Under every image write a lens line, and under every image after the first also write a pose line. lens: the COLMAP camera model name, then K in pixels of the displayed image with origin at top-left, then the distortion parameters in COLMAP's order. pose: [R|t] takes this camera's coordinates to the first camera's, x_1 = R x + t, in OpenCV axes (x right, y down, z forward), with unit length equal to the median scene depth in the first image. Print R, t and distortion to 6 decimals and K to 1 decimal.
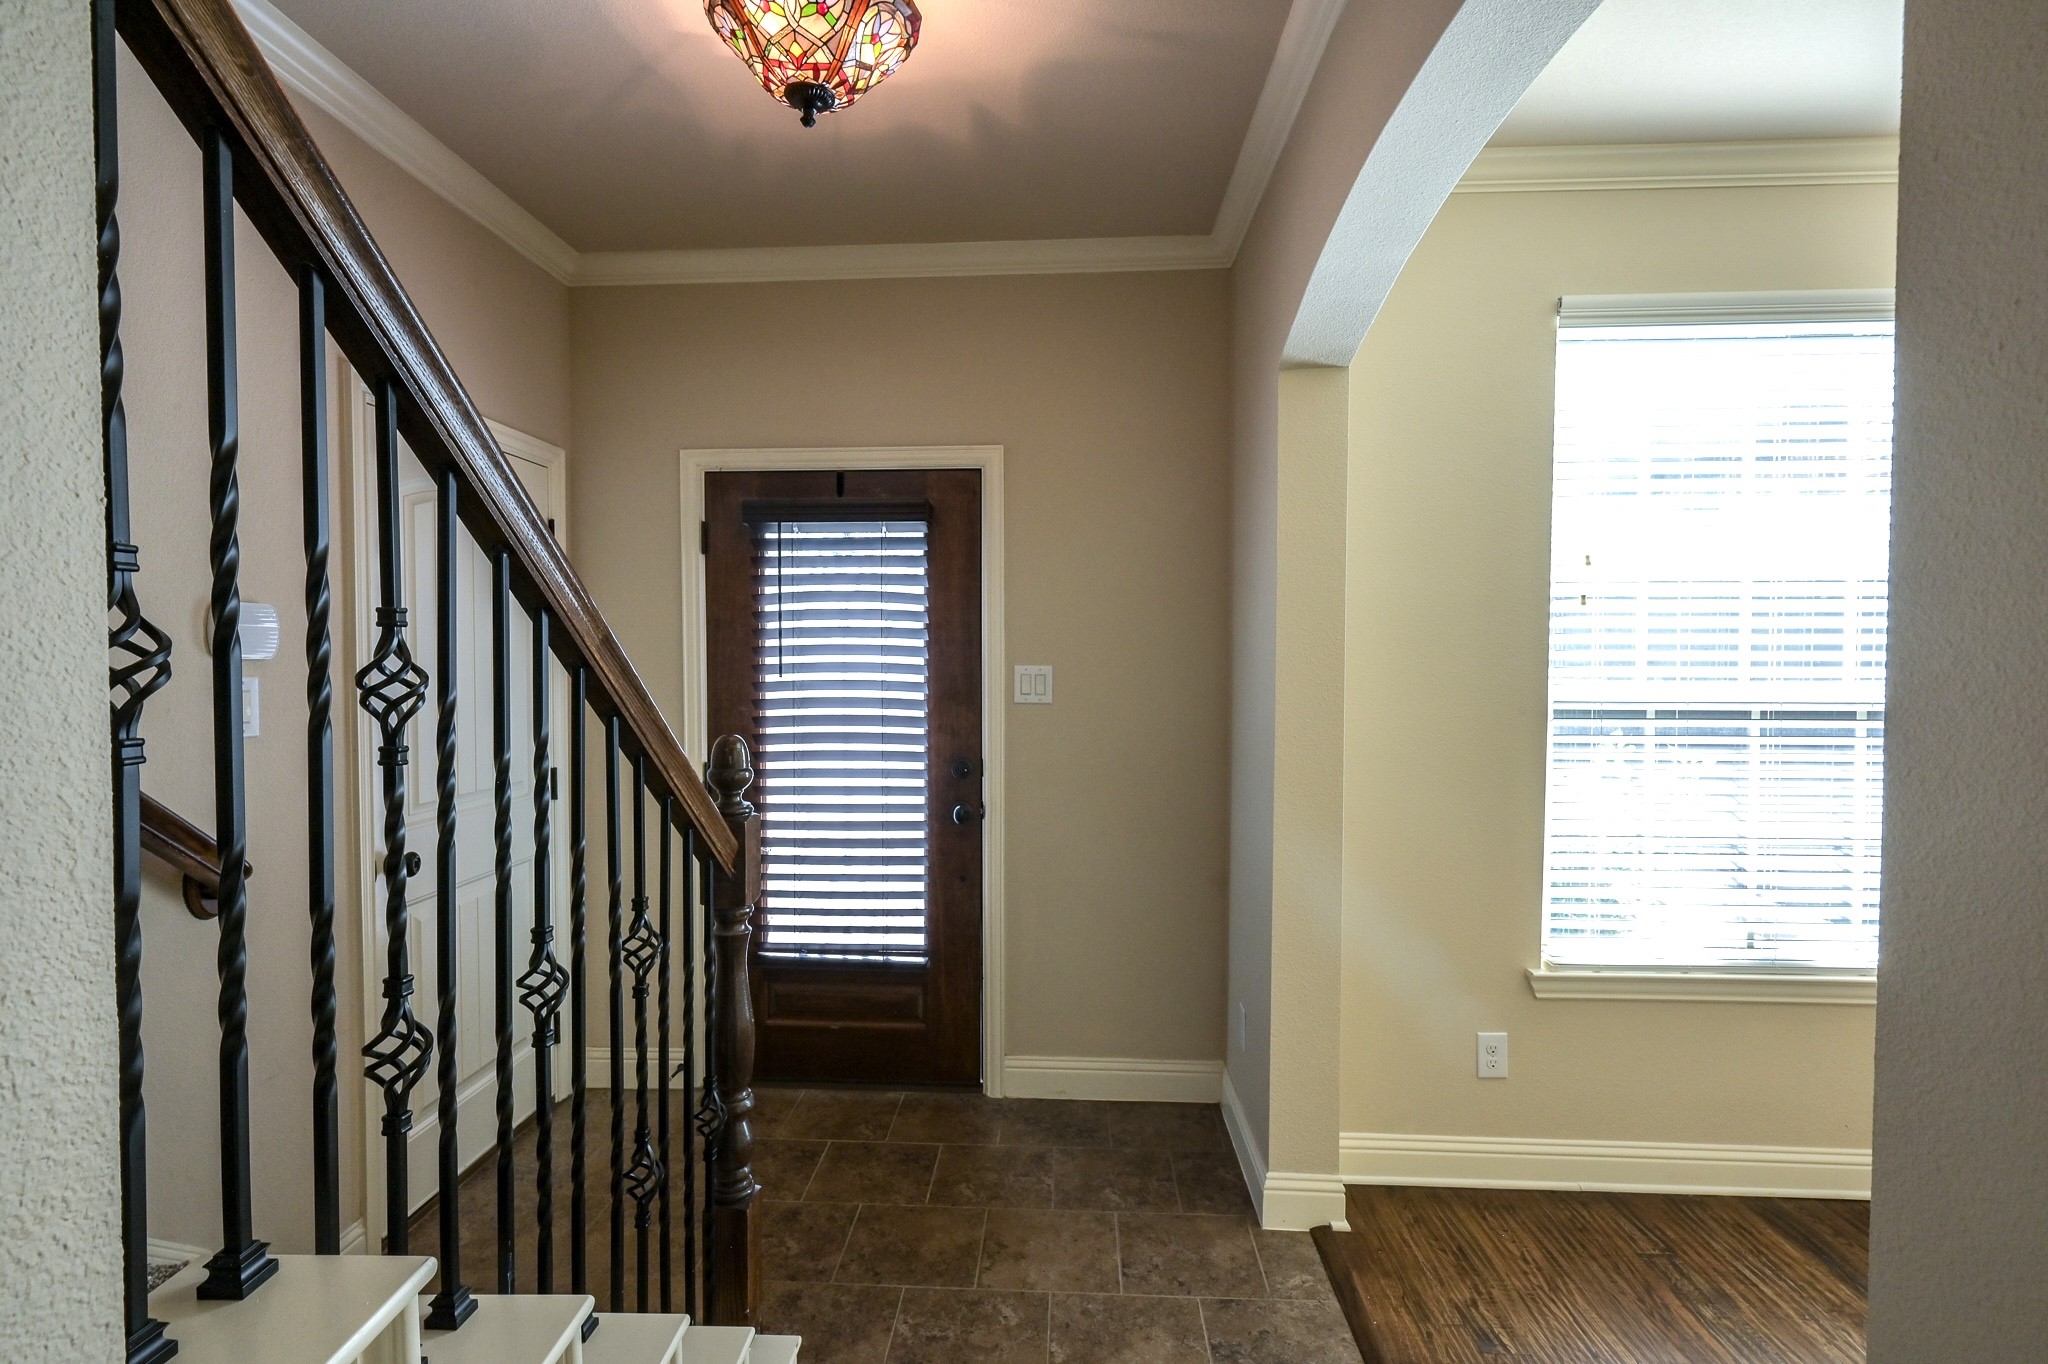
lens RADIAL K [[991.1, 0, 1022.7], [0, 991.1, 685.5], [0, 0, 1]] dist [0.001266, 0.001930]
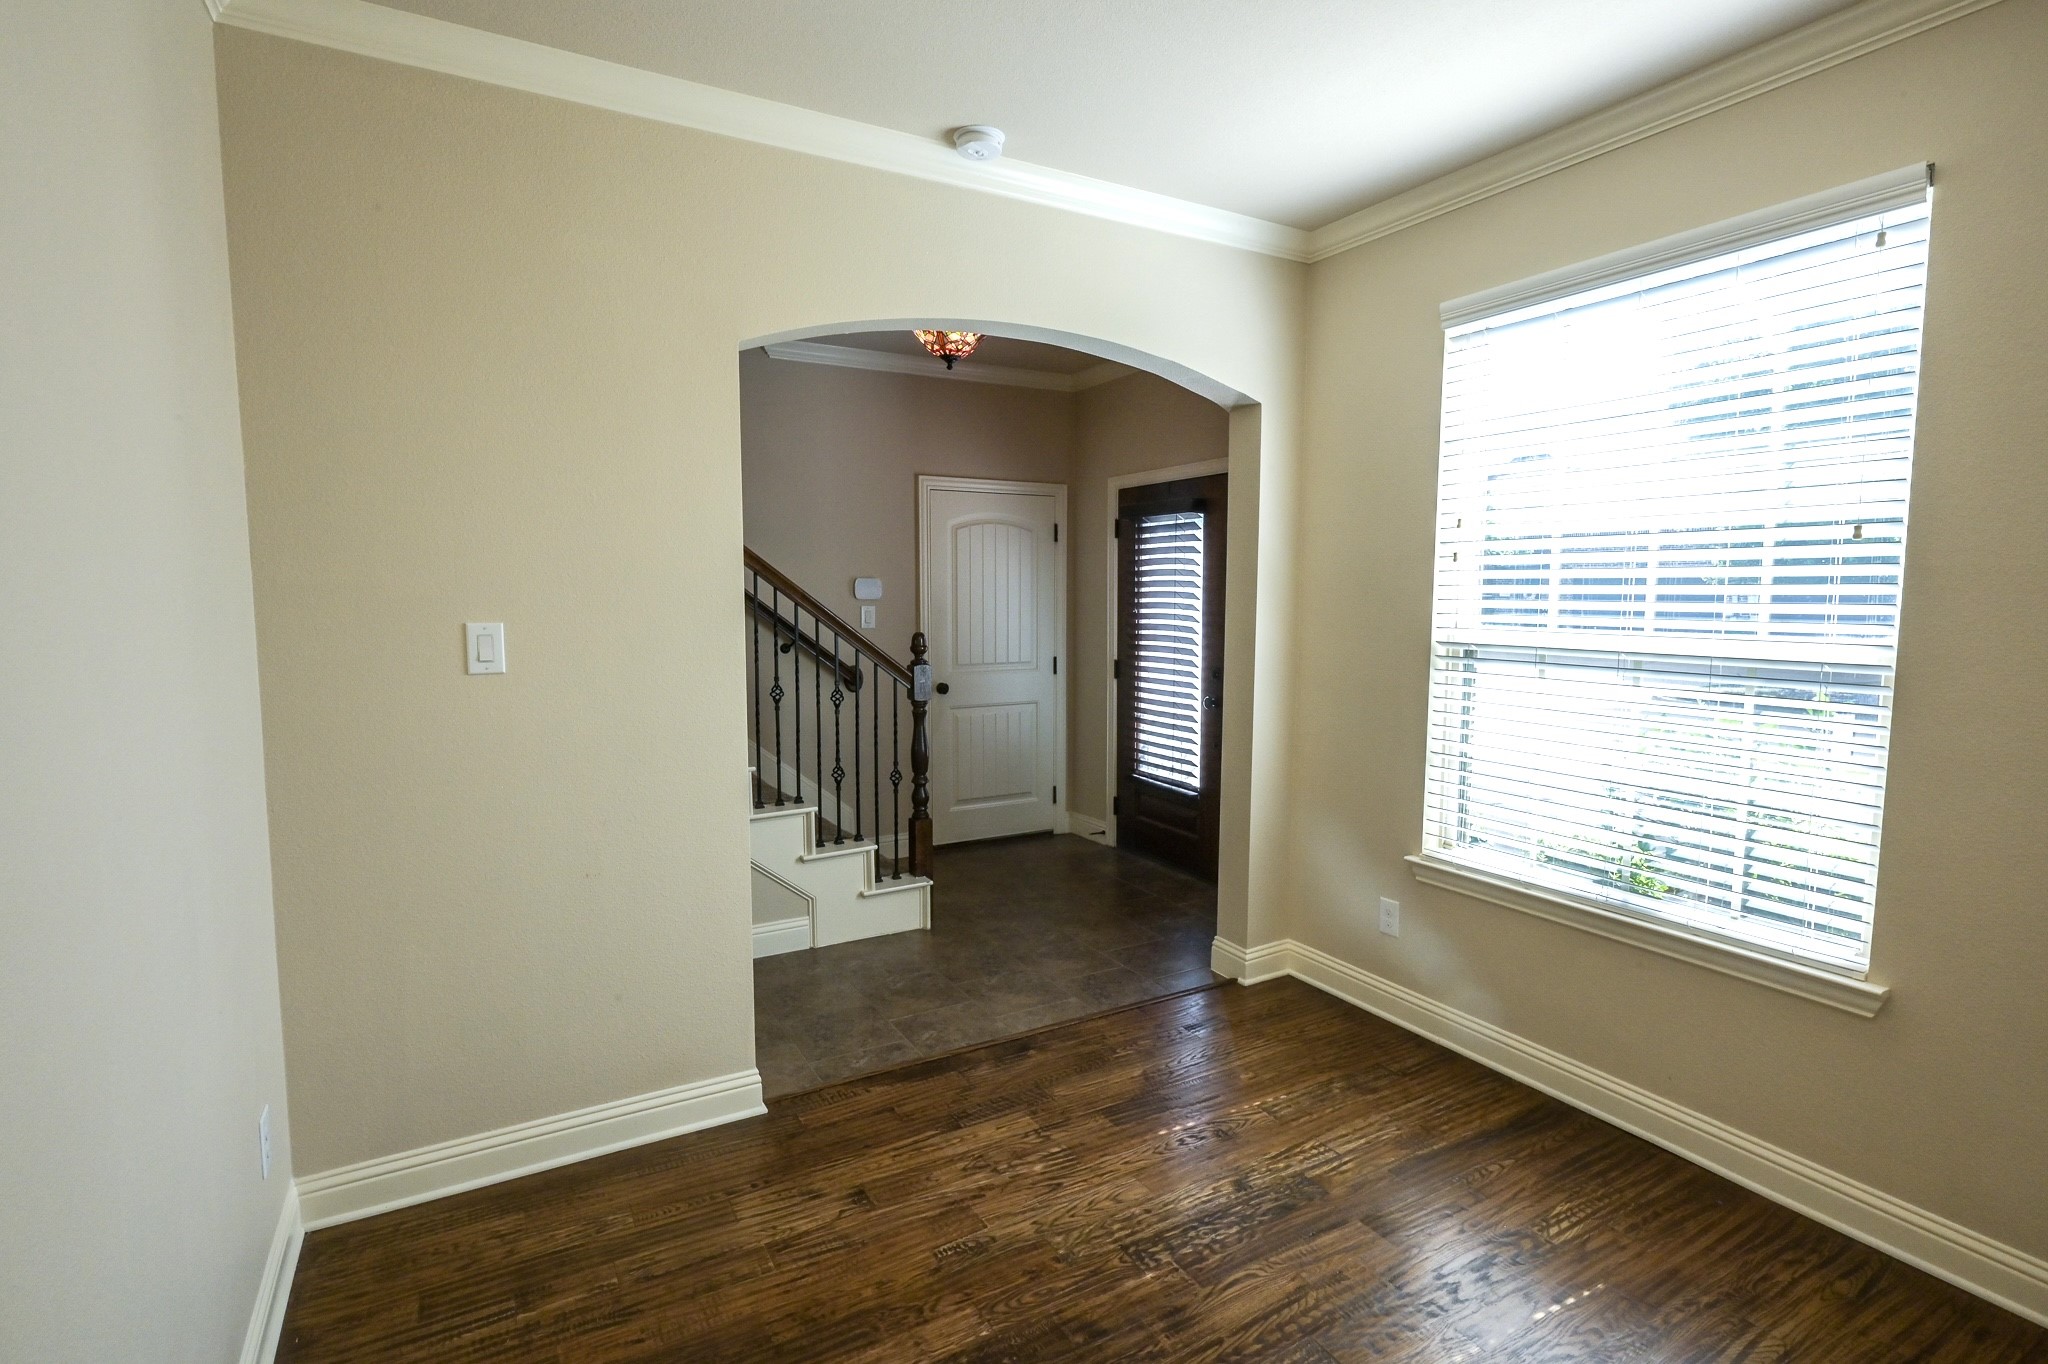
lens RADIAL K [[991.1, 0, 1032.2], [0, 991.1, 676.7], [0, 0, 1]] dist [0.001266, 0.001930]
pose [[0.547075, 0.075690, -0.833655, 1.112828], [-0.031527, 0.997060, 0.069836, -0.008684], [0.836490, -0.011923, 0.547853, -0.069054]]
